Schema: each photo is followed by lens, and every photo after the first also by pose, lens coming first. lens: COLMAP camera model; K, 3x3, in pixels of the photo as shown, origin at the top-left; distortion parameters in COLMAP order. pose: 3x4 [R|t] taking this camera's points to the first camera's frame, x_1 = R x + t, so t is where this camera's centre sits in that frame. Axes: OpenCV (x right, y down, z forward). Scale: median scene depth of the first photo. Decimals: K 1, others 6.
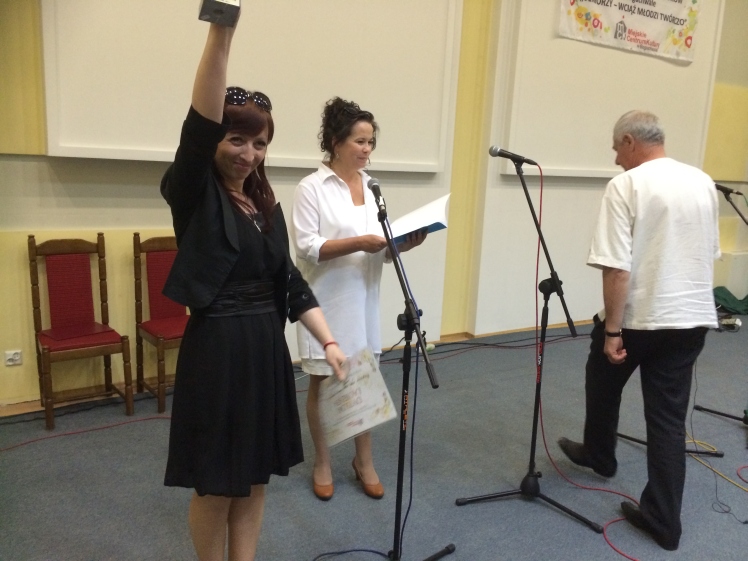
lens RADIAL K [[632.4, 0, 374.0], [0, 632.4, 280.5], [0, 0, 1]] dist [-0.008885, -0.011976]
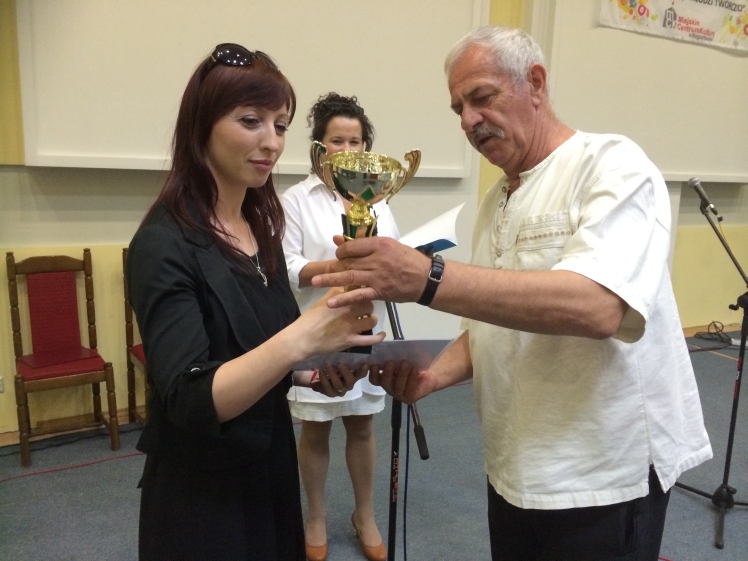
lens RADIAL K [[632.4, 0, 374.0], [0, 632.4, 280.5], [0, 0, 1]] dist [-0.008885, -0.011976]
pose [[0.997672, -0.000921, -0.068183, 0.044524], [0.000324, 0.999961, -0.008776, -0.021218], [0.068188, 0.008734, 0.997634, 0.114503]]
